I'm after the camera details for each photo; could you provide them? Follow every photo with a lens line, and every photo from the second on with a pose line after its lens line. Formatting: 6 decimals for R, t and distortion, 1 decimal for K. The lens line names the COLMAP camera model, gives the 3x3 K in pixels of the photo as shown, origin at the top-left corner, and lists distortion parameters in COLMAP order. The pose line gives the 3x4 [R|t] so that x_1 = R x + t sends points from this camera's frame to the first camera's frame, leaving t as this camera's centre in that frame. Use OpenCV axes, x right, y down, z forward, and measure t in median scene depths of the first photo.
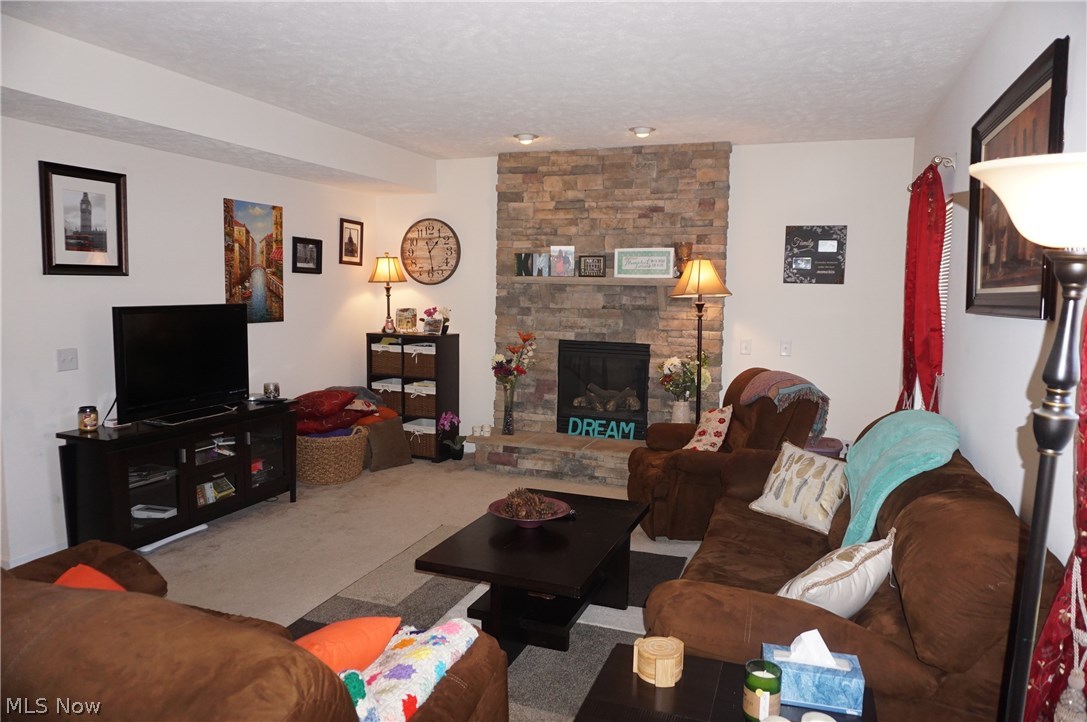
lens RADIAL K [[722.5, 0, 543.1], [0, 722.5, 361.4], [0, 0, 1]] dist [-0.048721, 0.020210]
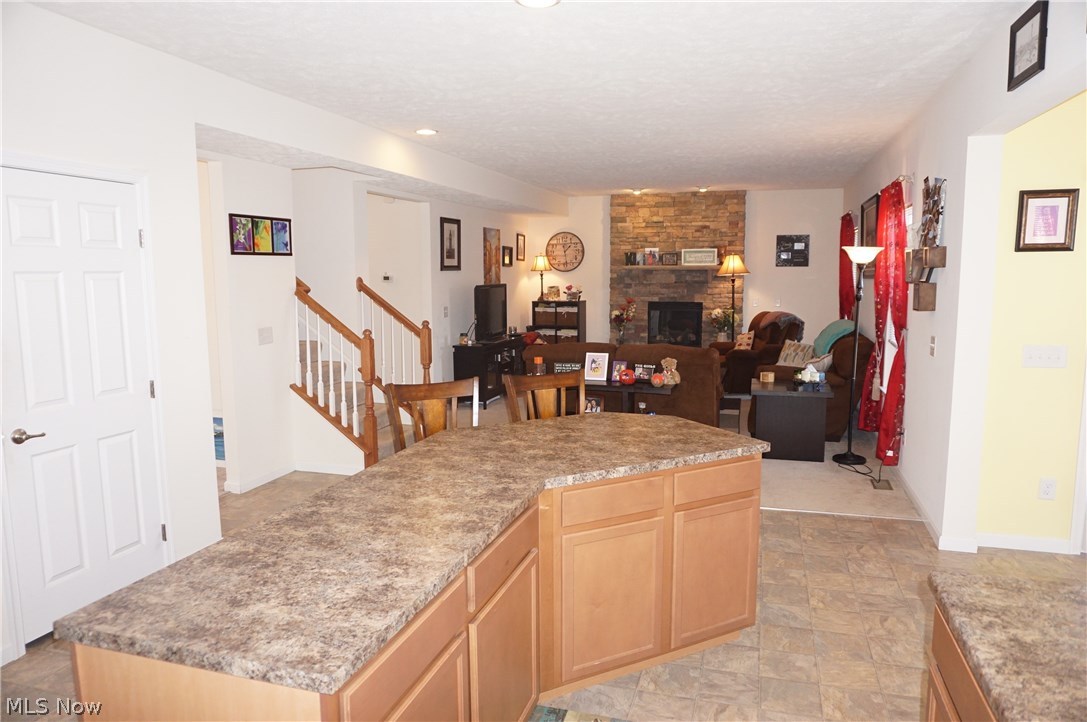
lens RADIAL K [[722.5, 0, 544.6], [0, 722.5, 361.1], [0, 0, 1]] dist [-0.048721, 0.020210]
pose [[0.997859, -0.030532, 0.057832, -0.350882], [0.029258, 0.999313, 0.022746, 0.069640], [-0.058487, -0.021005, 0.998067, -0.763107]]
